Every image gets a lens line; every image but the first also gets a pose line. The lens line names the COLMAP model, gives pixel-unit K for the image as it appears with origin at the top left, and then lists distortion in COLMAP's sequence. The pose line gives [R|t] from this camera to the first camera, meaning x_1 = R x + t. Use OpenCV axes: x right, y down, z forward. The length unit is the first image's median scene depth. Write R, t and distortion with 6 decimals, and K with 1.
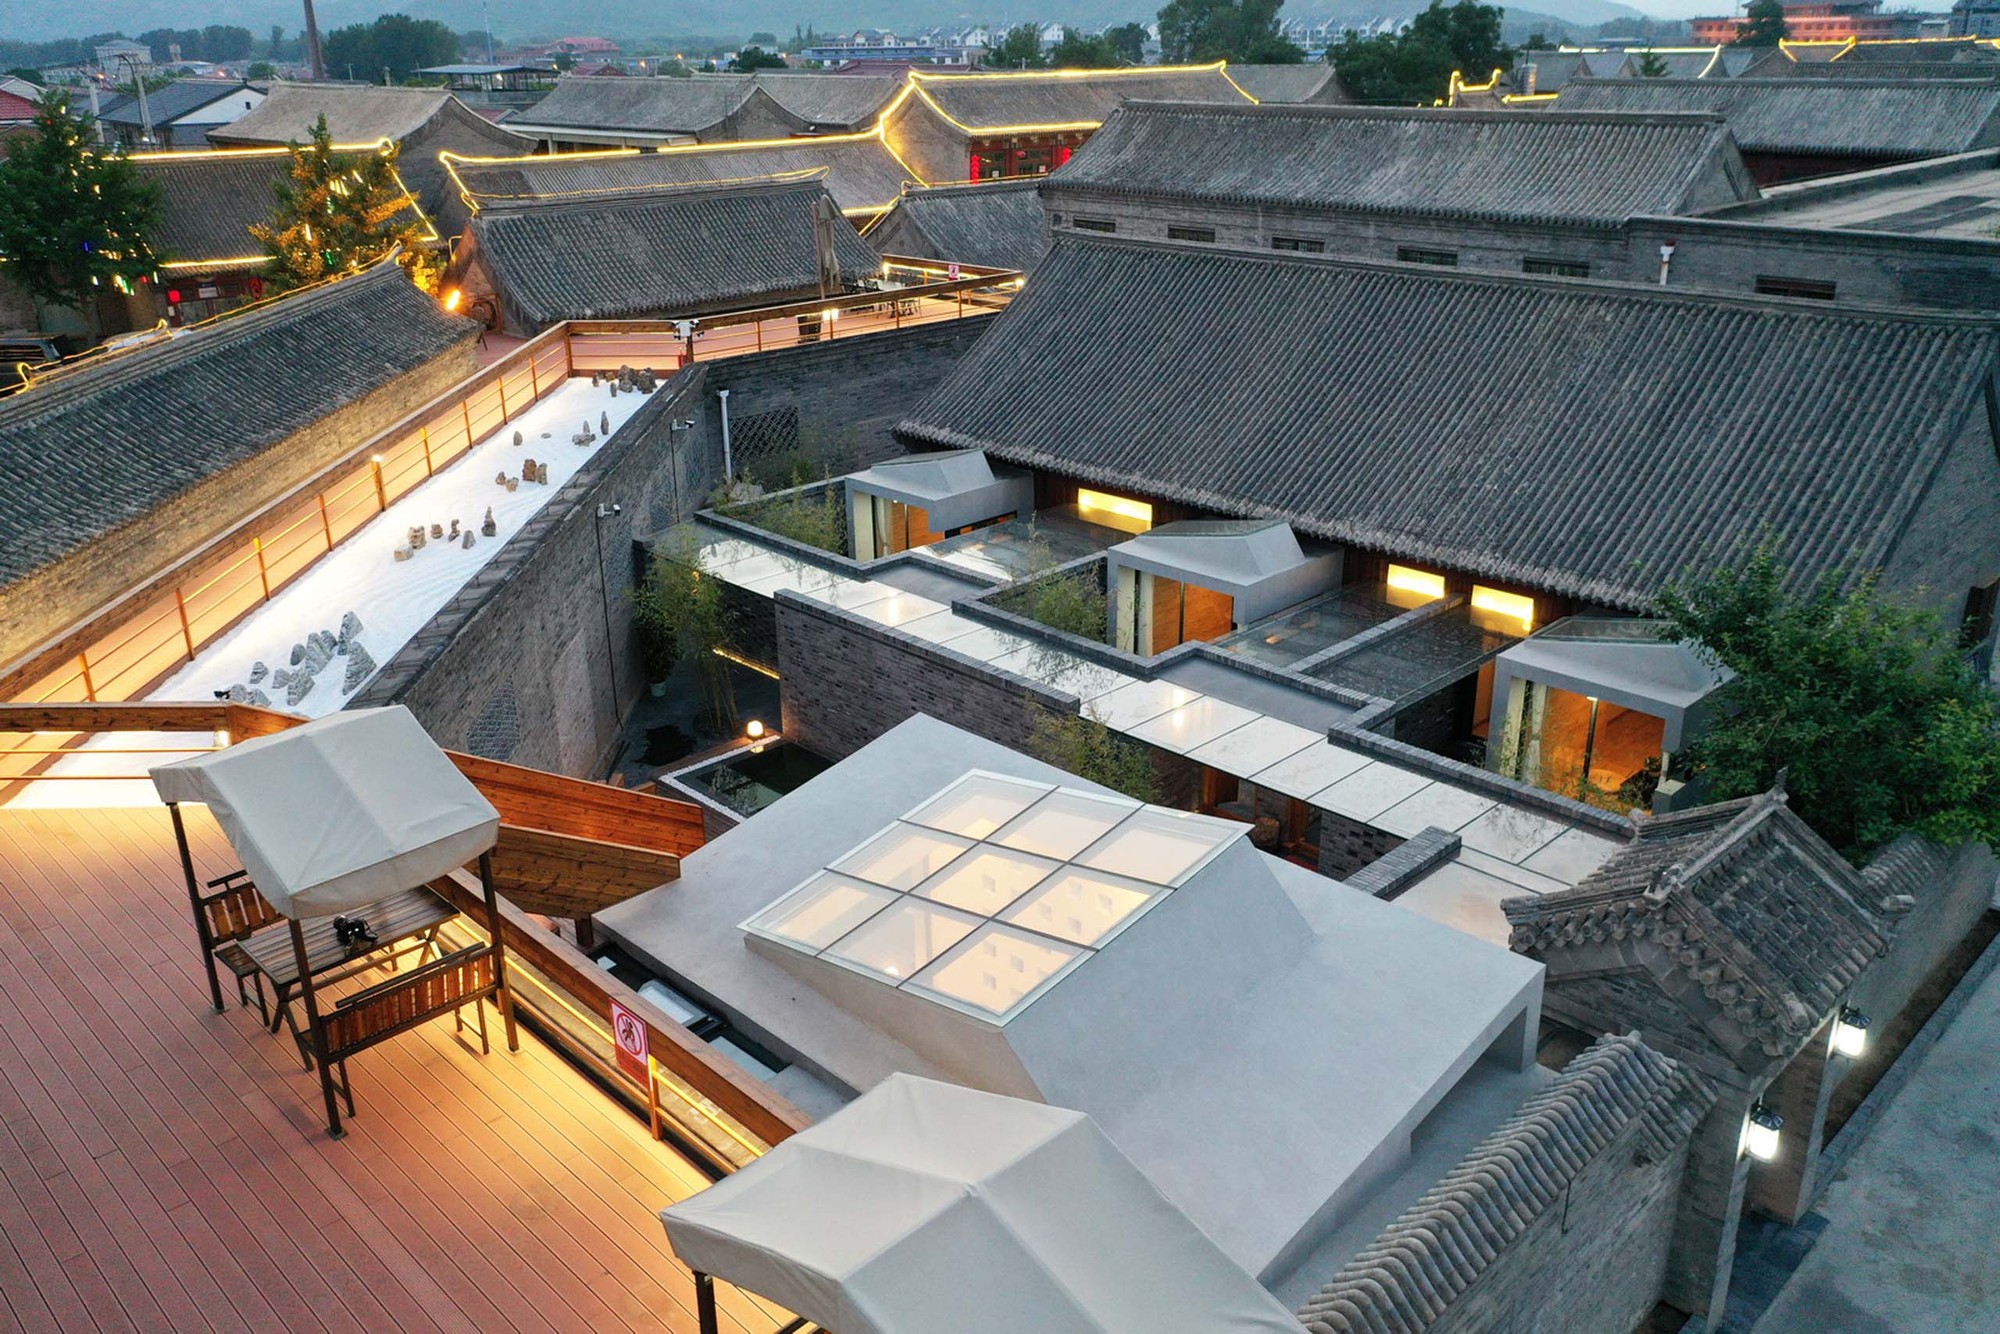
lens RADIAL K [[1584.4, 0, 1000.4], [0, 1584.4, 657.1], [0, 0, 1]] dist [0.058044, 0.005243]
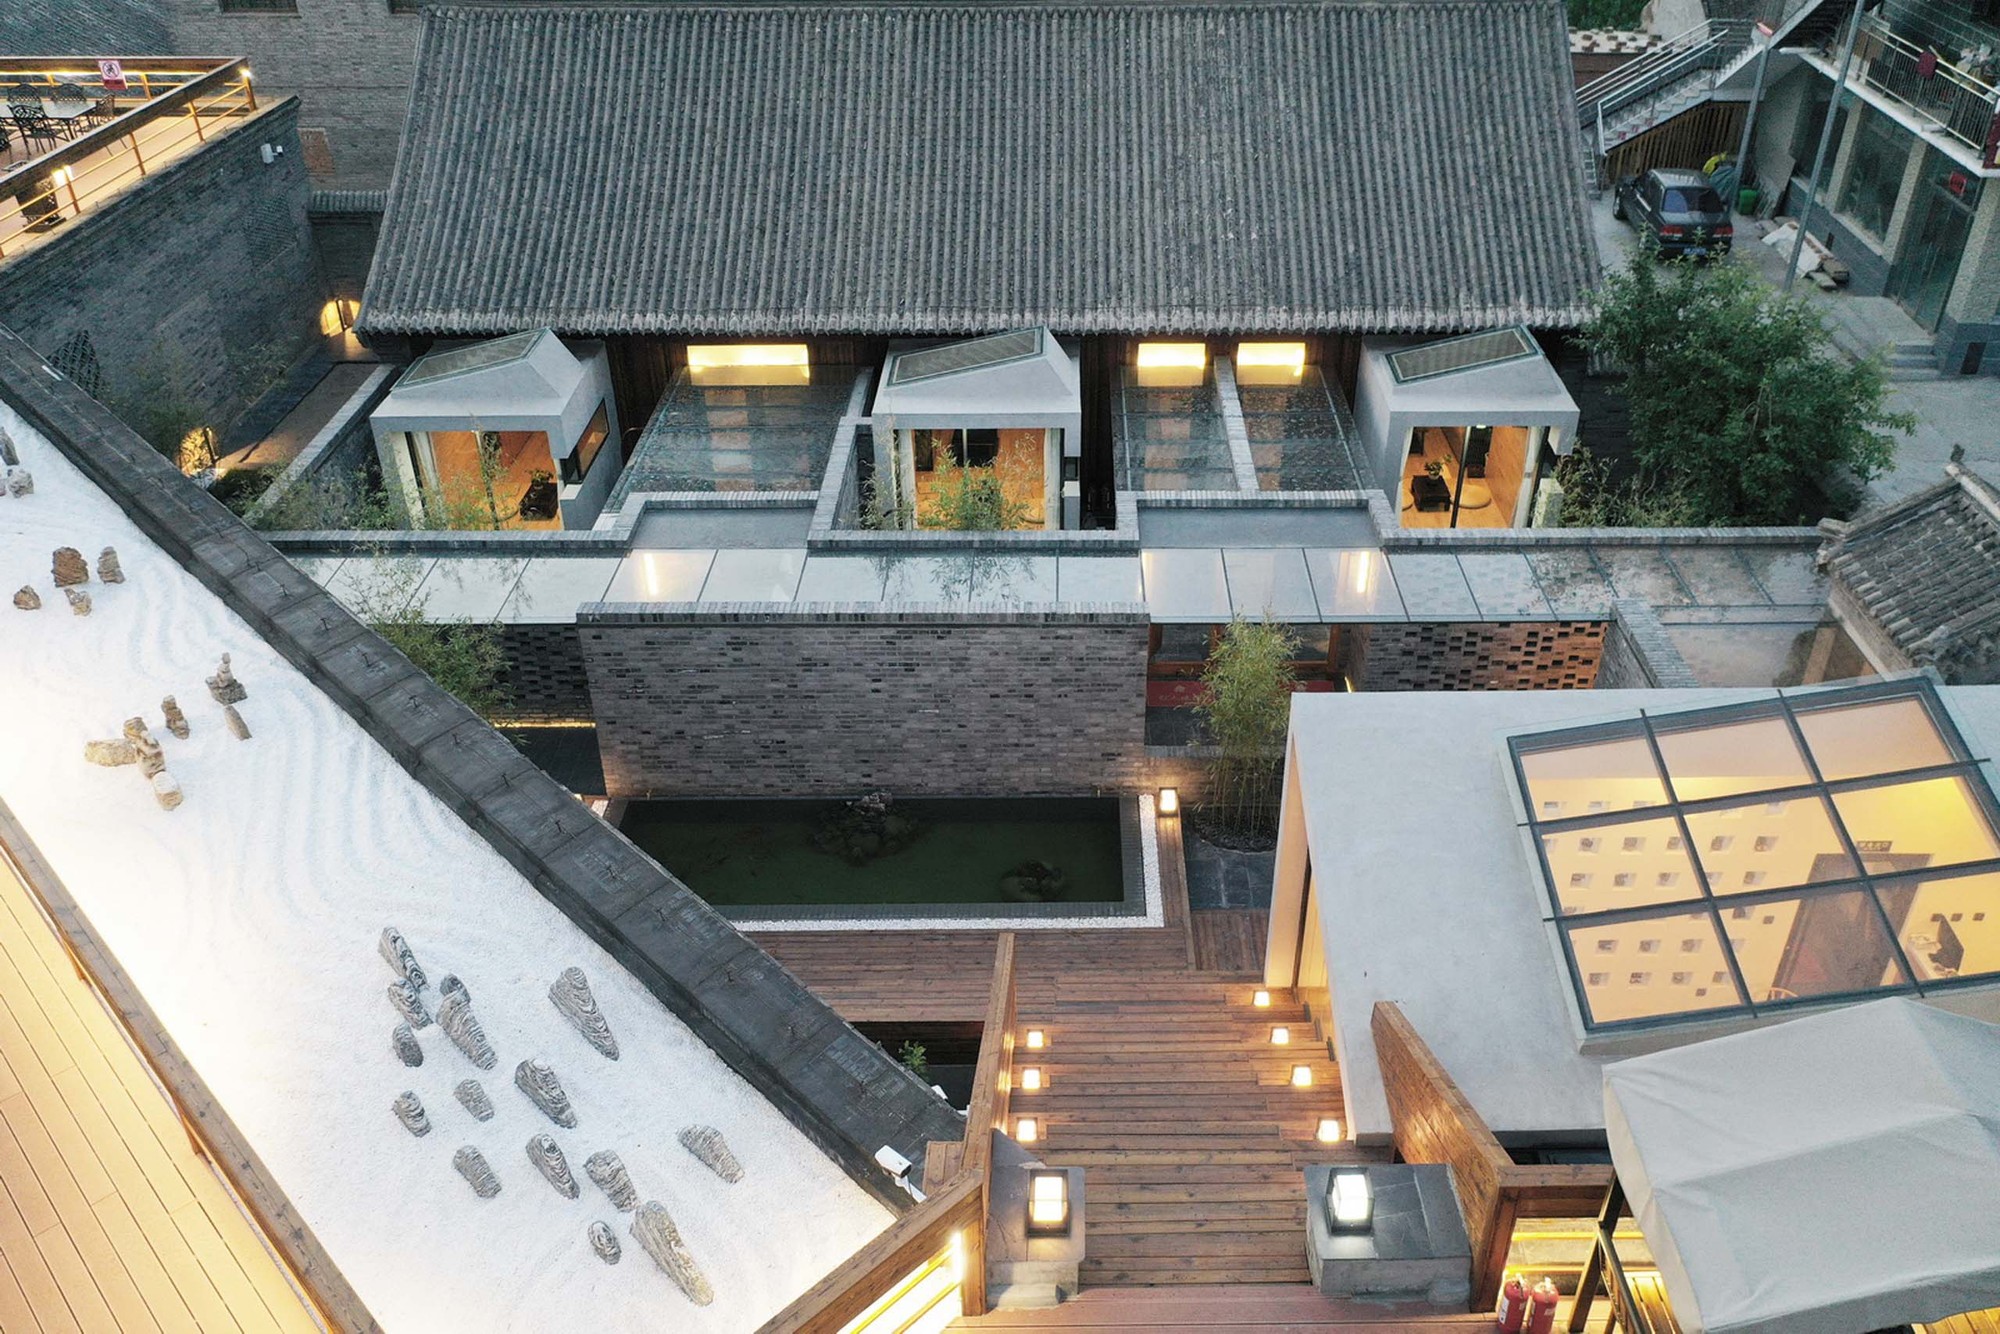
lens RADIAL K [[1550.9, 0, 1017.6], [0, 1550.9, 685.0], [0, 0, 1]] dist [0.039776, 0.018444]
pose [[0.713237, -0.376005, 0.591535, -0.383302], [0.257718, 0.925500, 0.277546, -0.136903], [-0.651824, -0.045506, 0.757004, 0.352112]]
